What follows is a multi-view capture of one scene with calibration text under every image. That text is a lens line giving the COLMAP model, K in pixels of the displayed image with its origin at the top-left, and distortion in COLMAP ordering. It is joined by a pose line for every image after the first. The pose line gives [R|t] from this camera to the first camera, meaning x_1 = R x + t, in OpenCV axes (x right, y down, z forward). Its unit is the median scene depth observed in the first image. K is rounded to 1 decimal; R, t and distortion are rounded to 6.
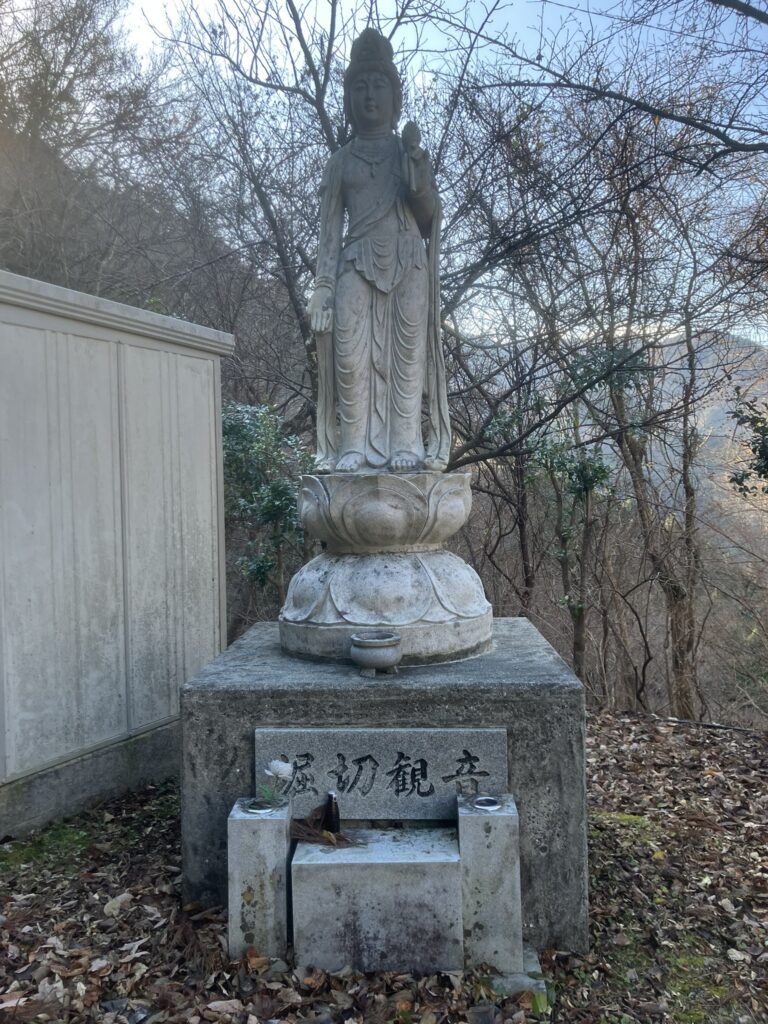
lens RADIAL K [[833.3, 0, 383.9], [0, 833.3, 514.8], [0, 0, 1]] dist [0.039499, -0.013489]
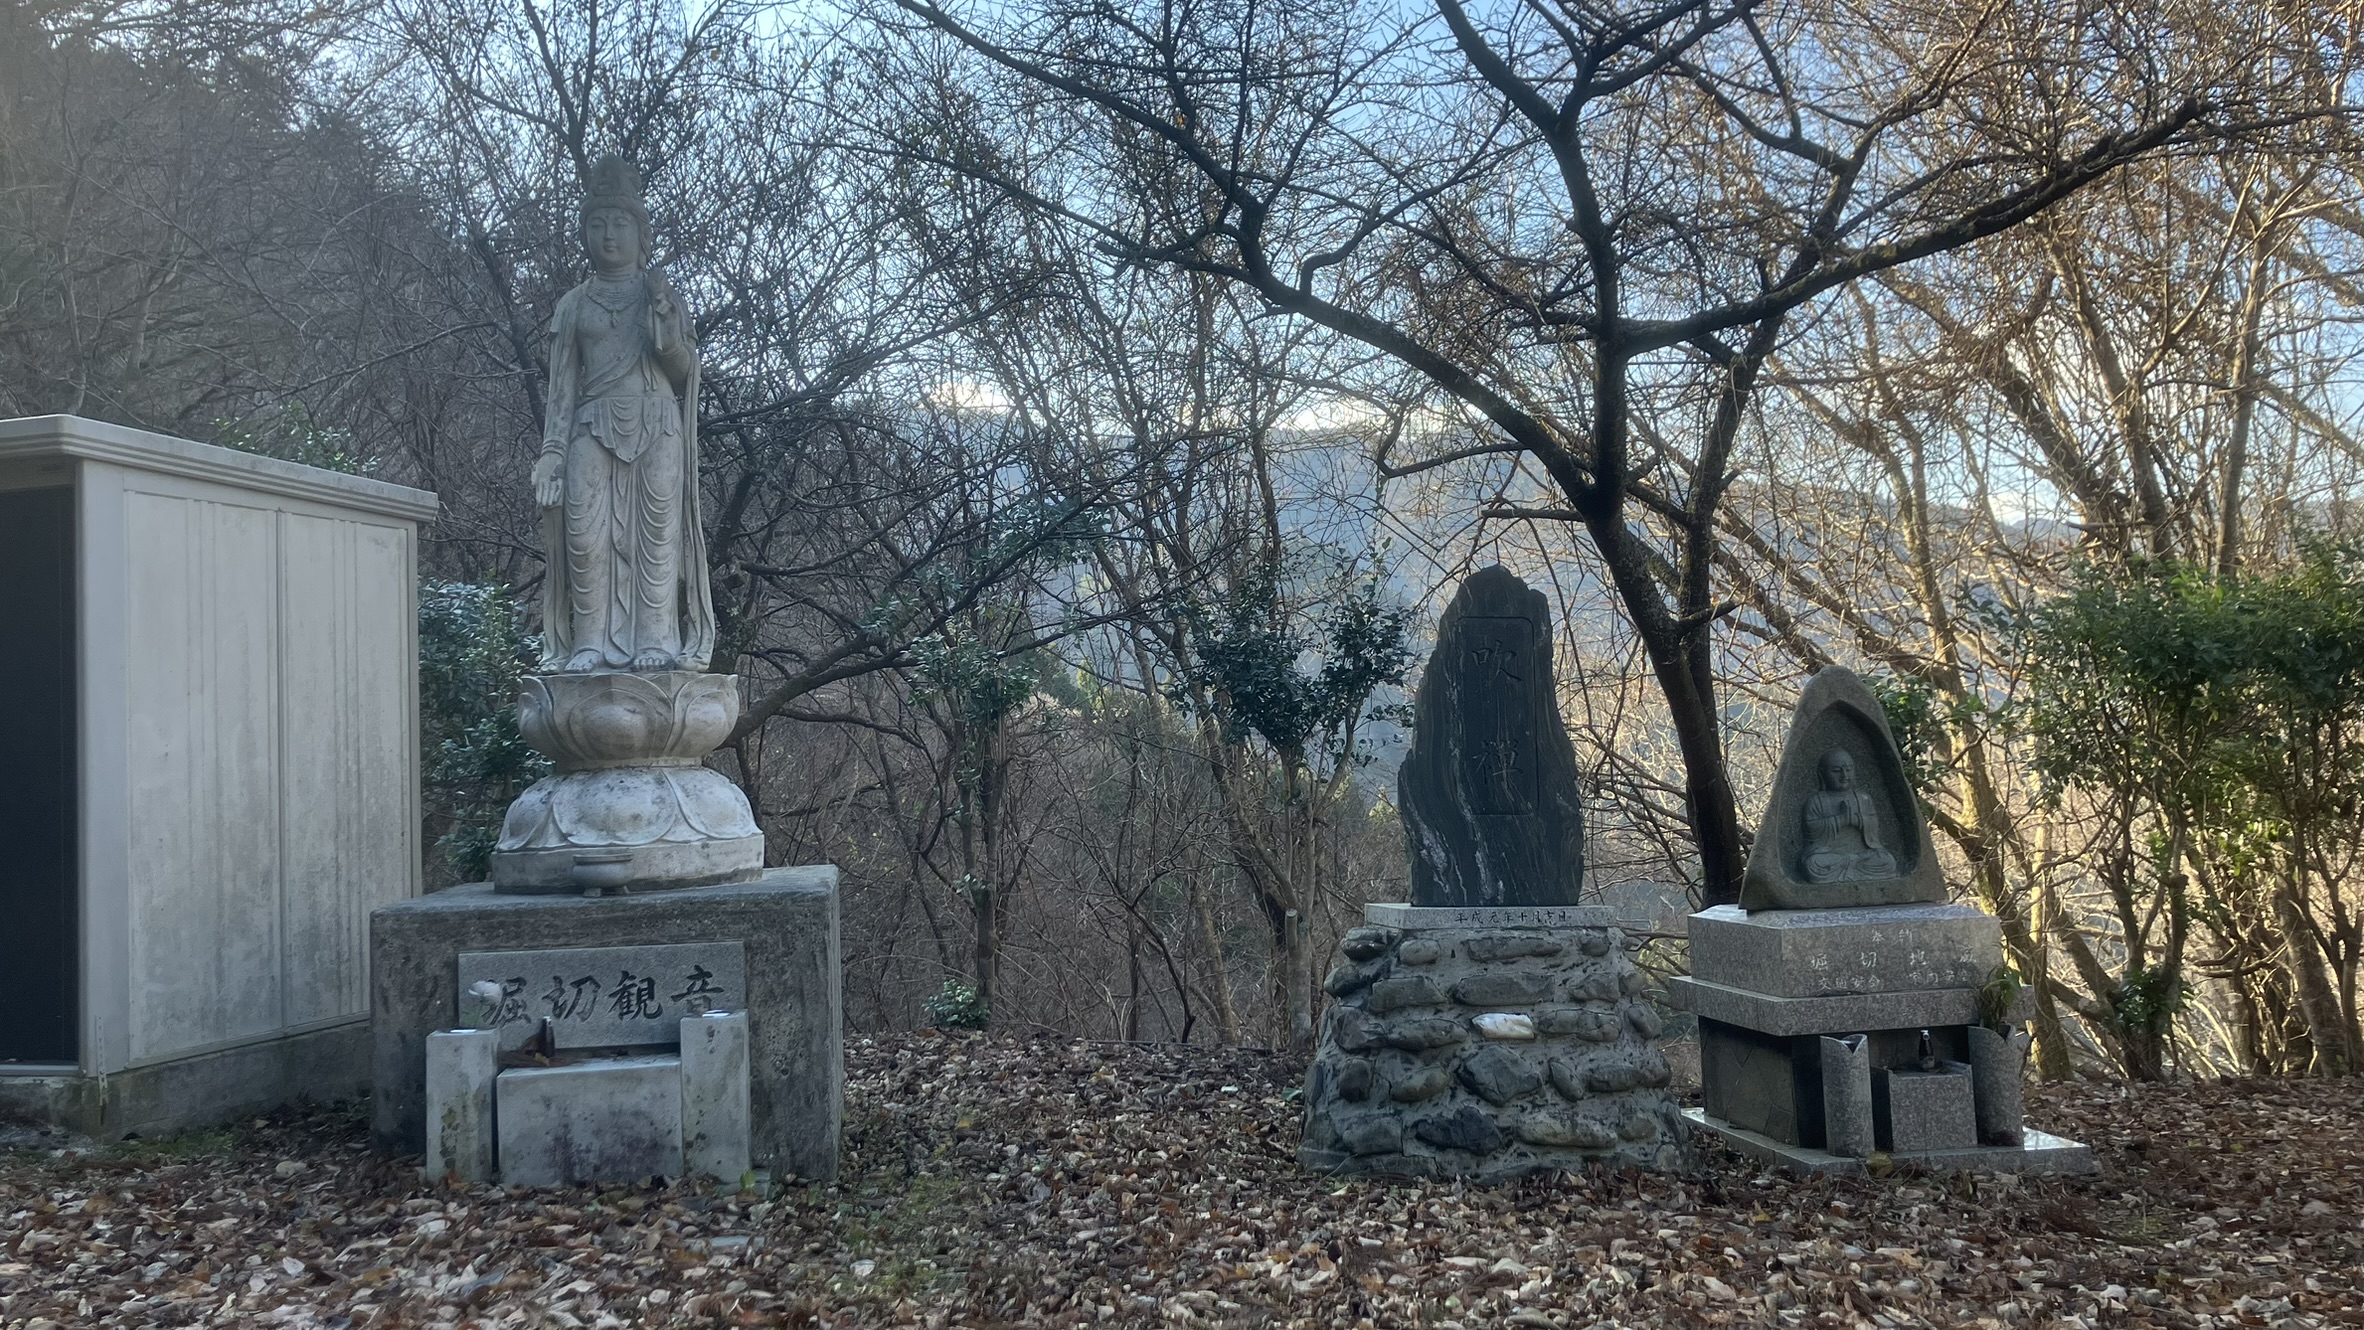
lens RADIAL K [[1967.0, 0, 1185.3], [0, 1967.0, 658.8], [0, 0, 1]] dist [0.005281, 0.008864]
pose [[0.982587, -0.005538, 0.185718, 0.187855], [0.021273, 0.996336, -0.082839, 0.111478], [-0.184579, 0.085348, 0.979105, -1.052989]]
